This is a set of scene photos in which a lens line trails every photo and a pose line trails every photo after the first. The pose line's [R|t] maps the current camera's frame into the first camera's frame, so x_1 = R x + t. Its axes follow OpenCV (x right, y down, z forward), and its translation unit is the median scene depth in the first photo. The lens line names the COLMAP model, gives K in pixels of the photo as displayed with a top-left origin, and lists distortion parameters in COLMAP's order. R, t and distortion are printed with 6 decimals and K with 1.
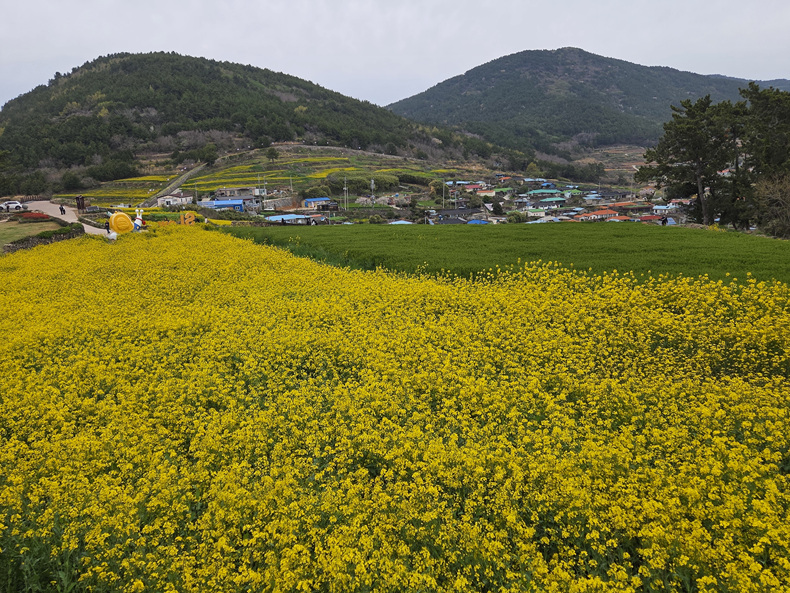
lens RADIAL K [[616.5, 0, 397.7], [0, 616.5, 297.2], [0, 0, 1]] dist [0.016158, 0.003548]
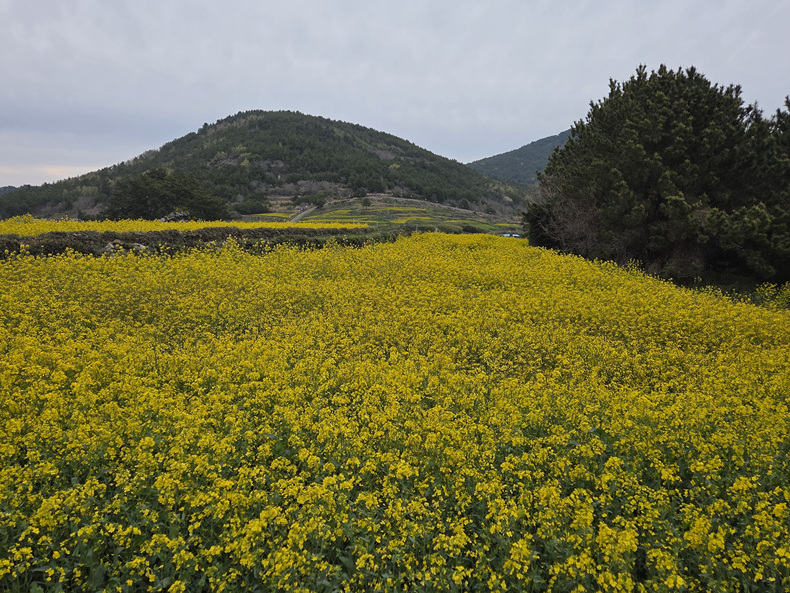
lens RADIAL K [[616.5, 0, 393.7], [0, 616.5, 296.3], [0, 0, 1]] dist [0.016158, 0.003548]
pose [[0.984846, 0.091635, -0.147247, 0.052298], [-0.102287, 0.992532, -0.066460, 0.036773], [0.140057, 0.080514, 0.986864, -0.214193]]
